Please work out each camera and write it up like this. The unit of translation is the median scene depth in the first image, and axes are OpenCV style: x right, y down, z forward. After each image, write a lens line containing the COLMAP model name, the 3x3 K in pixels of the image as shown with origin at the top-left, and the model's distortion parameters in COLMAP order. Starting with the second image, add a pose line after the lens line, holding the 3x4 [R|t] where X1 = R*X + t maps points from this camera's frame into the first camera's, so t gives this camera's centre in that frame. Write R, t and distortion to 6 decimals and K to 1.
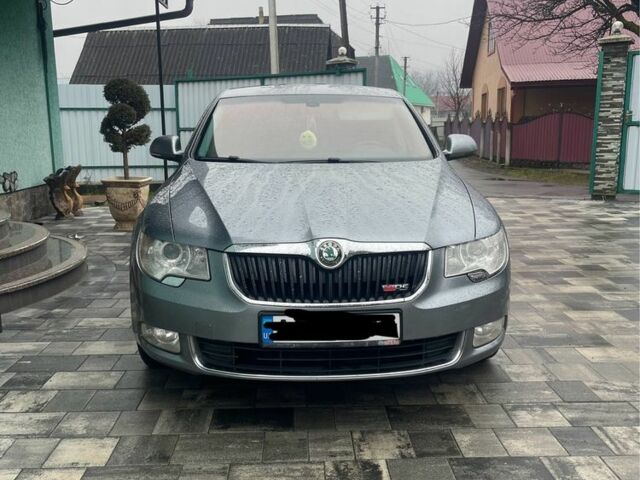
lens RADIAL K [[640.2, 0, 324.0], [0, 640.2, 240.0], [0, 0, 1]] dist [0.031880, 0.000000]
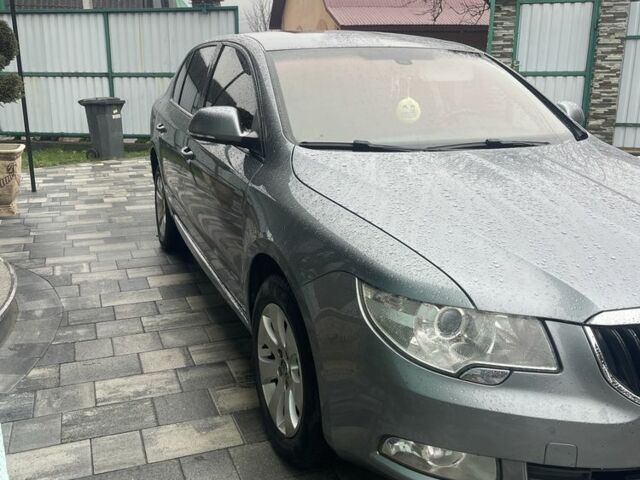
lens RADIAL K [[640.2, 0, 315.7], [0, 640.2, 236.0], [0, 0, 1]] dist [0.031880, 0.000000]
pose [[0.947956, -0.073513, 0.309798, -0.415571], [0.047621, 0.994772, 0.090337, -0.094854], [-0.314820, -0.070883, 0.946501, 0.358790]]
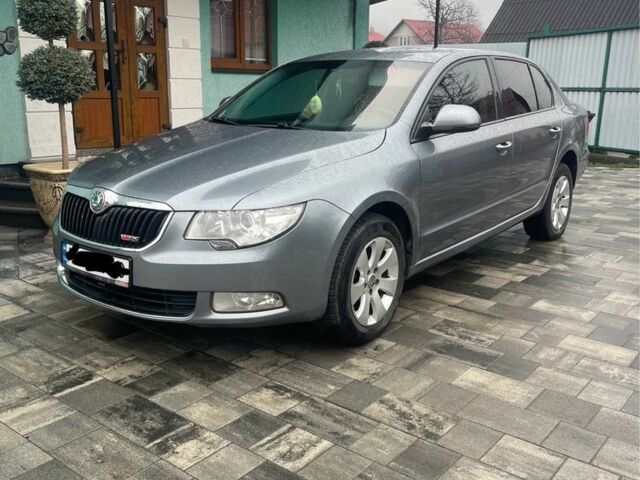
lens RADIAL K [[640.2, 0, 320.8], [0, 640.2, 239.1], [0, 0, 1]] dist [0.031880, 0.000000]
pose [[0.754854, 0.168131, -0.633978, 0.757329], [-0.127441, 0.985763, 0.109685, -0.064420], [0.643393, -0.002001, 0.765534, 0.236957]]
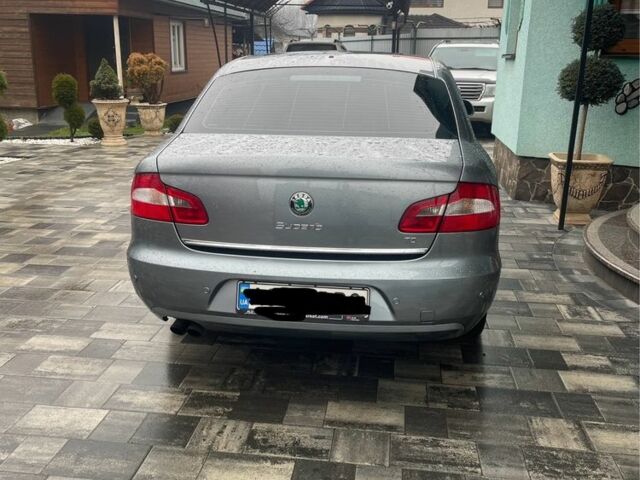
lens RADIAL K [[640.2, 0, 318.0], [0, 640.2, 239.0], [0, 0, 1]] dist [0.031880, 0.000000]
pose [[-0.986405, -0.050130, 0.156496, -0.200841], [0.023572, 0.899321, 0.436653, -0.561155], [-0.162630, 0.434405, -0.885914, 2.691384]]
